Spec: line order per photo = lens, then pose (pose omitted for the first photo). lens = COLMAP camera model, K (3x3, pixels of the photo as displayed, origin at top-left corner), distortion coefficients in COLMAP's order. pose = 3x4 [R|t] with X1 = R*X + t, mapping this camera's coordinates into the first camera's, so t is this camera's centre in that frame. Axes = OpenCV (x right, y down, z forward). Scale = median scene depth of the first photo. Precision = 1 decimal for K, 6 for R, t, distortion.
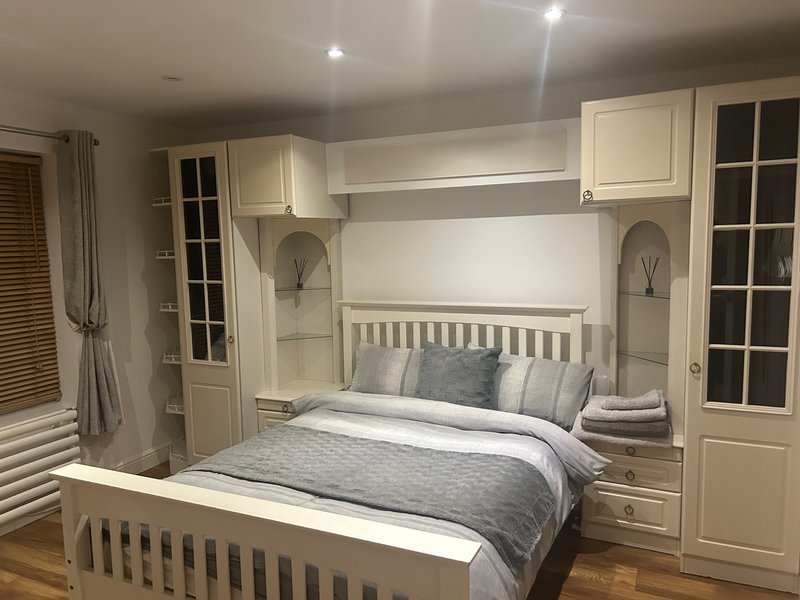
lens RADIAL K [[606.4, 0, 394.5], [0, 606.4, 305.9], [0, 0, 1]] dist [0.108752, -0.125664]
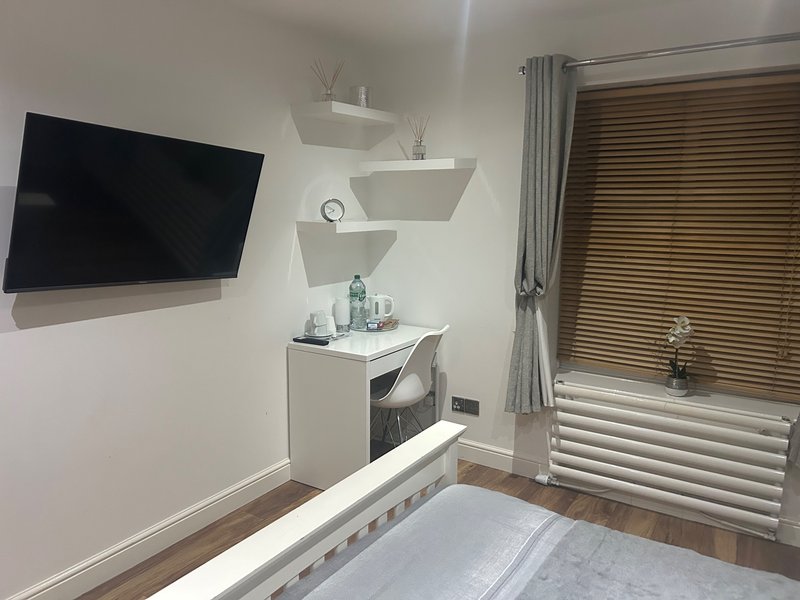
lens RADIAL K [[606.4, 0, 394.5], [0, 606.4, 305.9], [0, 0, 1]] dist [0.108752, -0.125664]
pose [[-0.131697, 0.182913, -0.974268, 0.251789], [-0.107032, 0.974459, 0.197417, -0.065383], [0.985495, 0.130277, -0.108756, 0.660111]]
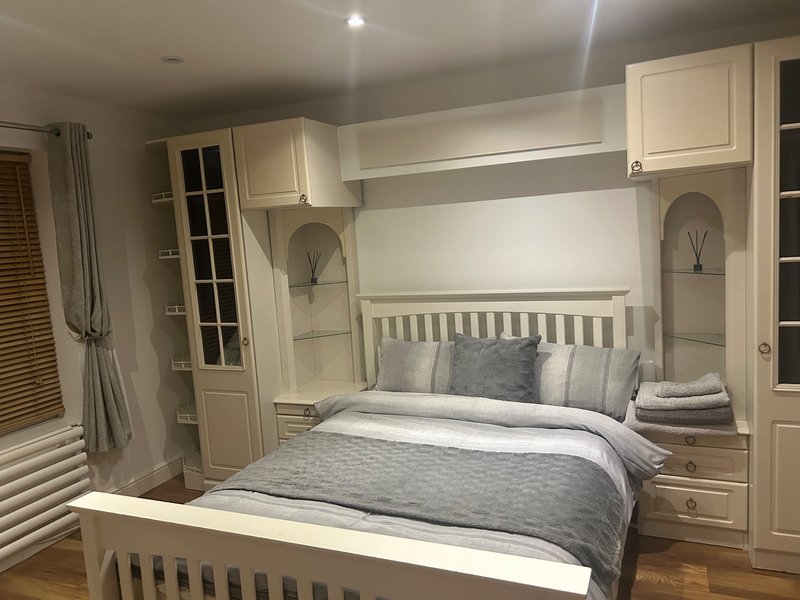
lens RADIAL K [[609.6, 0, 400.0], [0, 609.6, 300.0], [0, 0, 1]] dist [0.101028, -0.110047]
pose [[0.998560, -0.048260, 0.023424, -0.057348], [0.048171, 0.998830, 0.004359, -0.001075], [-0.023607, -0.003224, 0.999716, 0.066343]]
